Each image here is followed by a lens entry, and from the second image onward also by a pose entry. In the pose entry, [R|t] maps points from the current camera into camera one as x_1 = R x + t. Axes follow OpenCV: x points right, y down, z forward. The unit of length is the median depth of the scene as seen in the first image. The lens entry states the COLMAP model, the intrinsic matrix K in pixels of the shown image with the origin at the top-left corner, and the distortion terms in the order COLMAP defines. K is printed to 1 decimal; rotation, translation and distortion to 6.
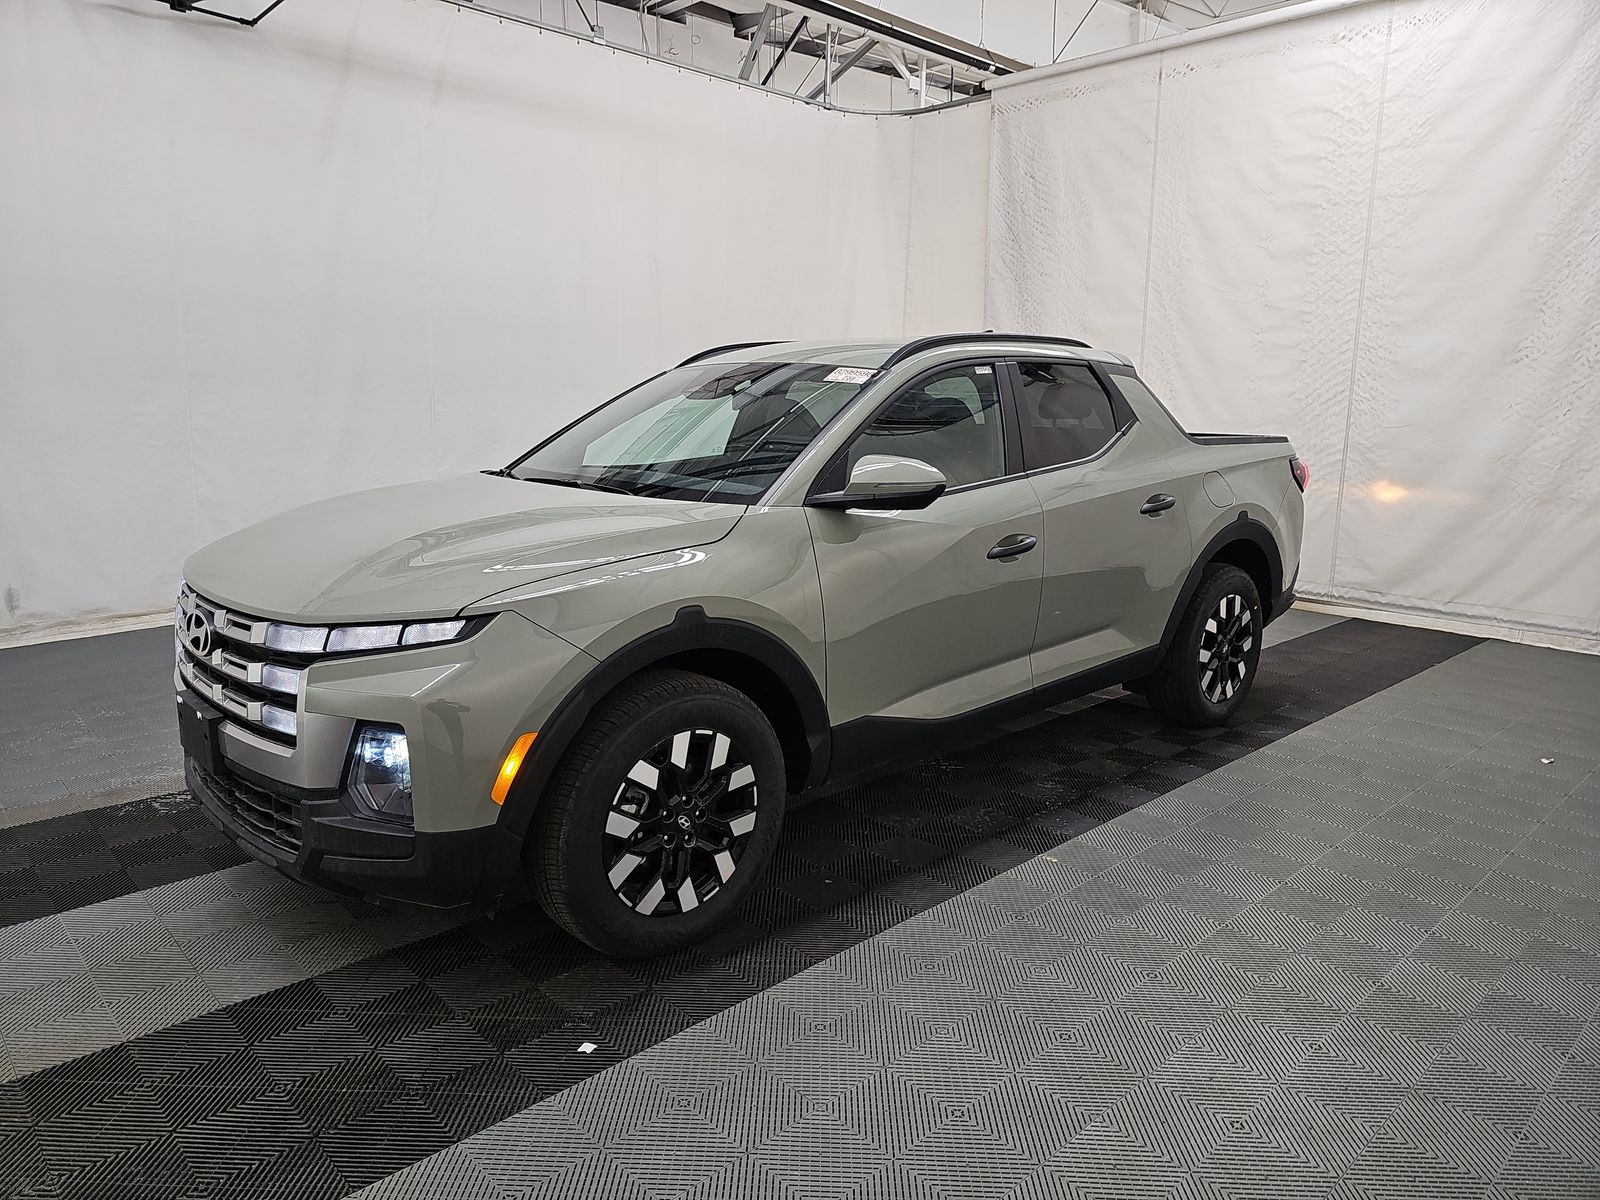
lens RADIAL K [[1084.0, 0, 790.1], [0, 1084.0, 612.9], [0, 0, 1]] dist [0.048685, -0.020667]
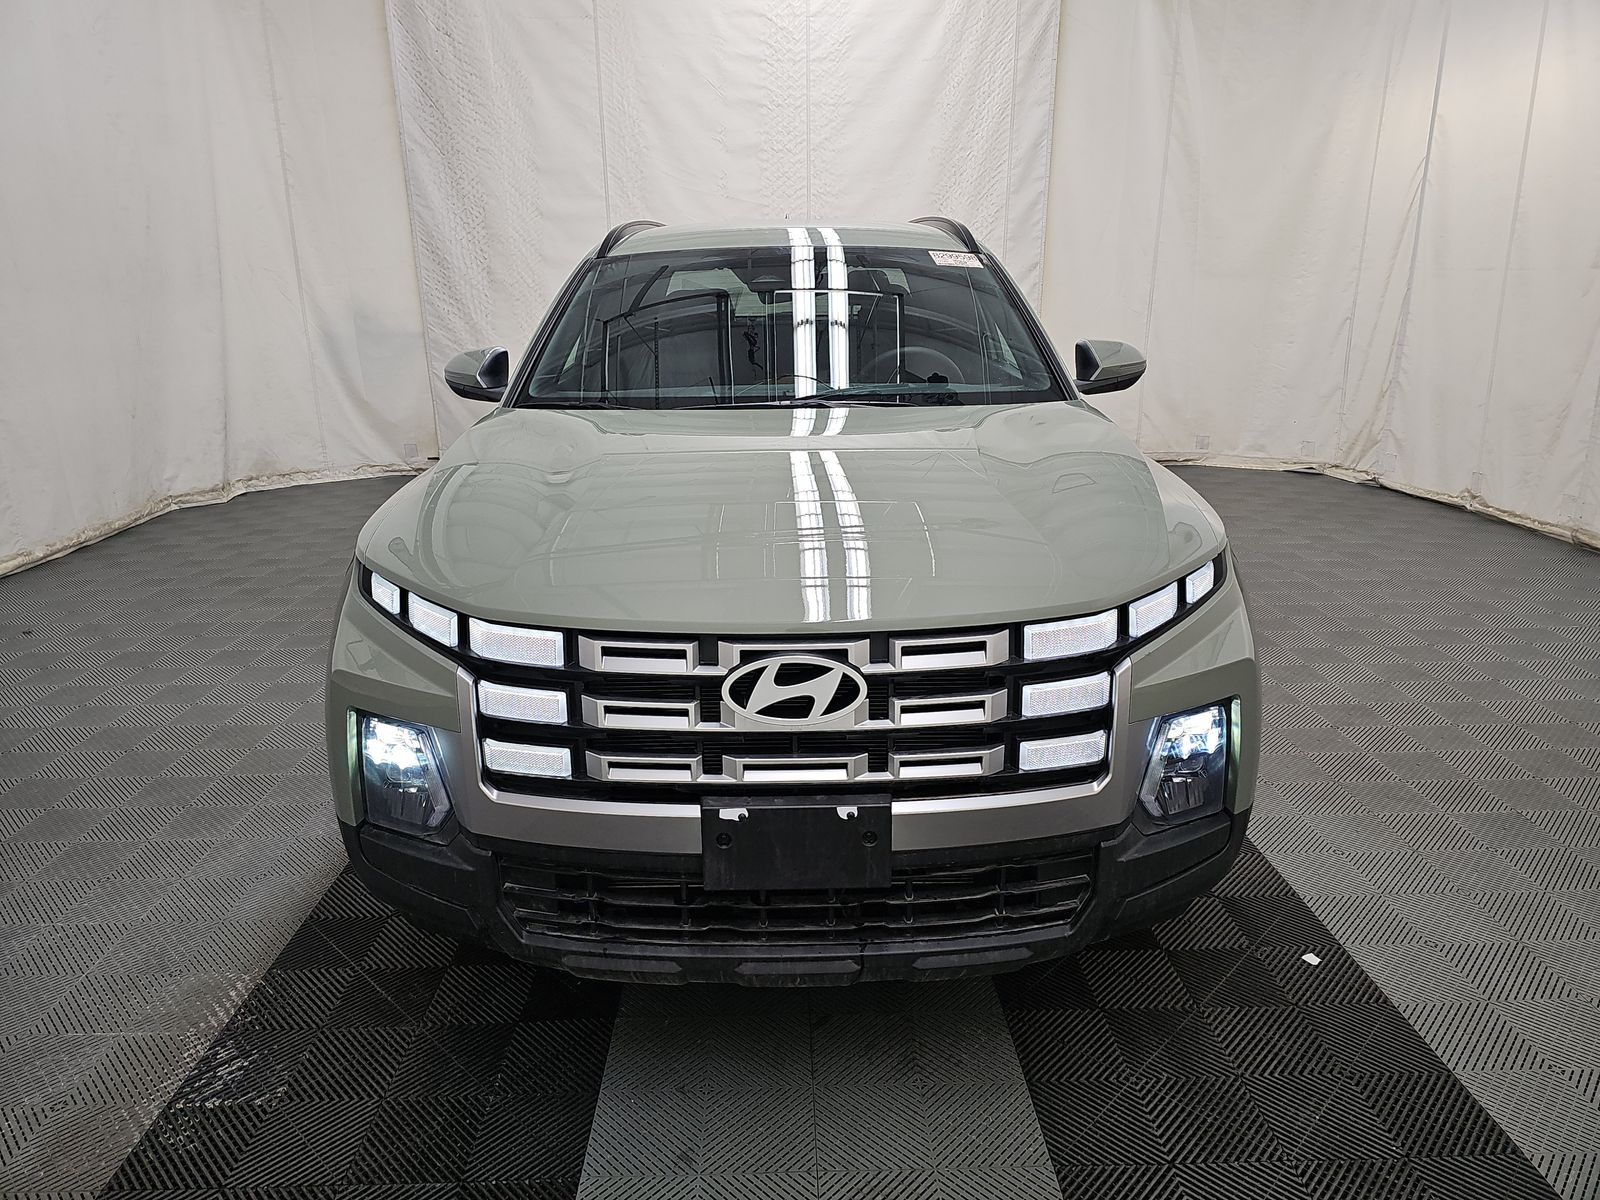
lens RADIAL K [[1084.0, 0, 787.7], [0, 1084.0, 606.0], [0, 0, 1]] dist [0.048685, -0.020667]
pose [[0.668199, -0.234293, 0.706128, -0.401883], [0.171124, 0.972072, 0.160601, -0.054254], [-0.724035, 0.013522, 0.689631, 0.234022]]
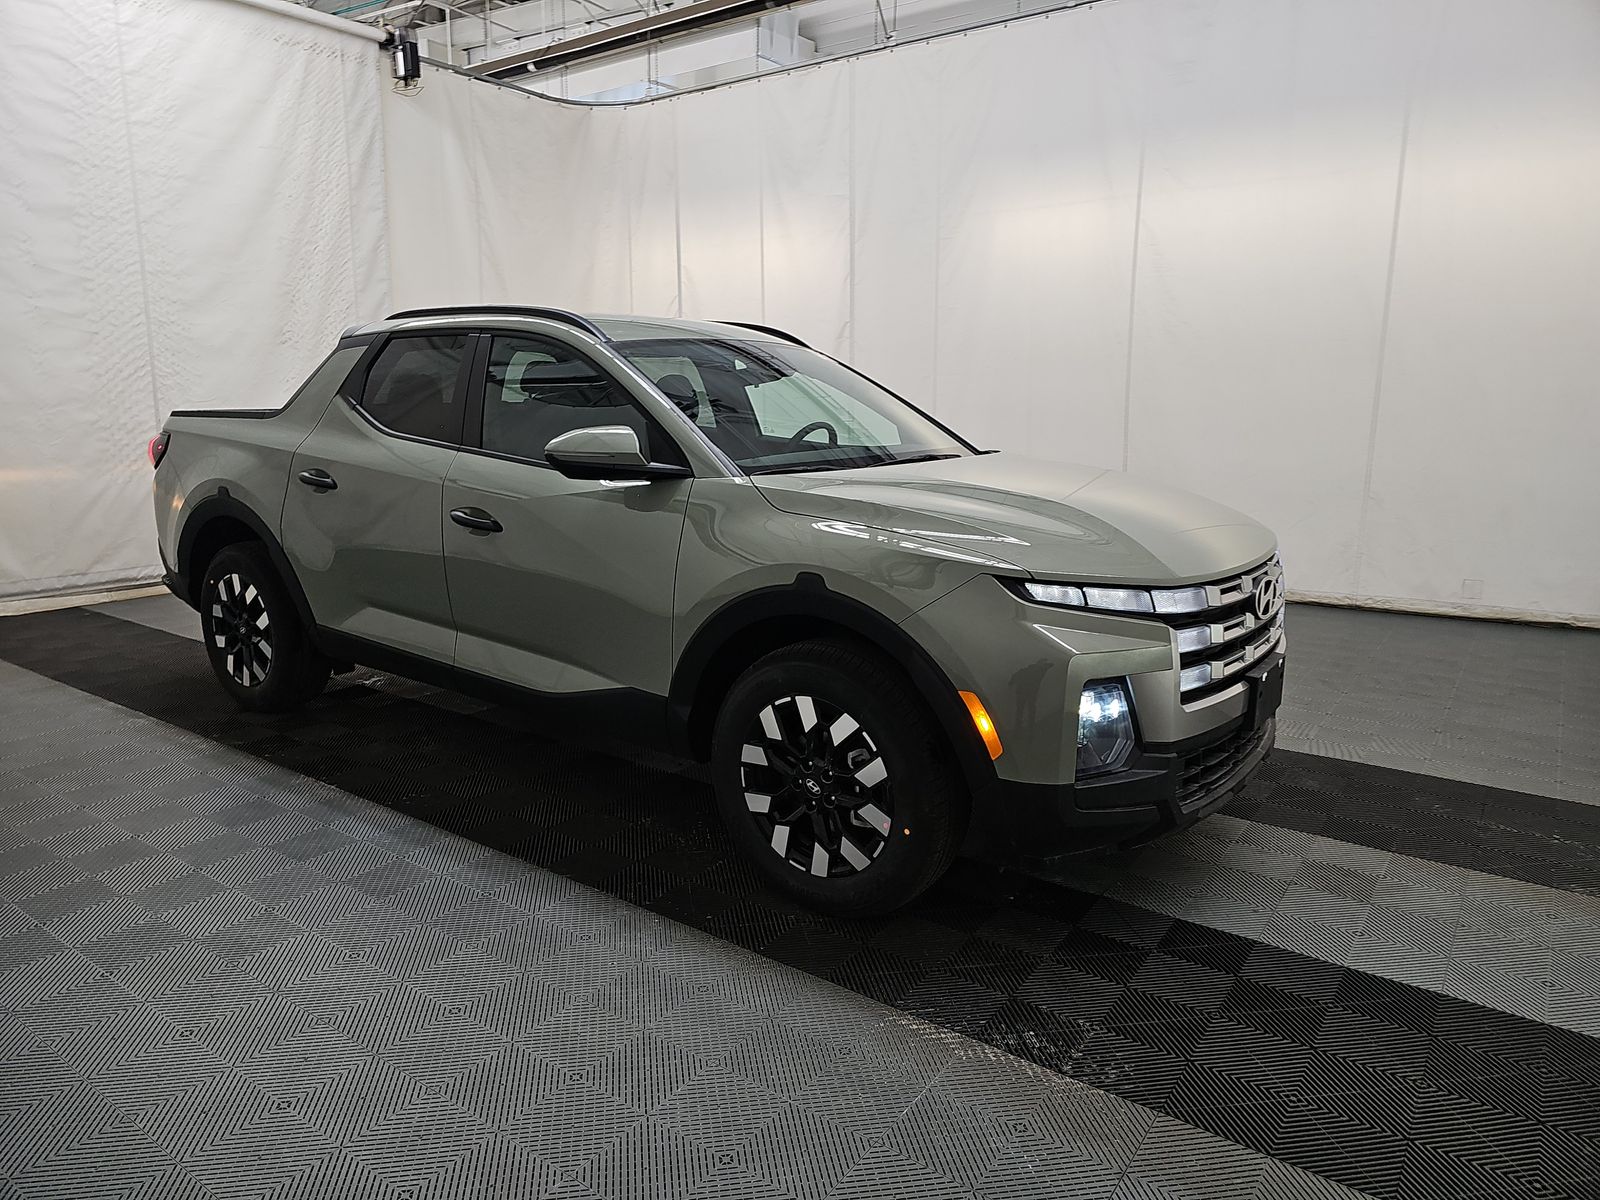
lens RADIAL K [[1084.0, 0, 797.9], [0, 1084.0, 602.3], [0, 0, 1]] dist [0.048685, -0.020667]
pose [[-0.189952, -0.208435, 0.959413, -0.600869], [0.194892, 0.949753, 0.244922, -0.132212], [-0.962255, 0.233505, -0.139785, 0.642082]]
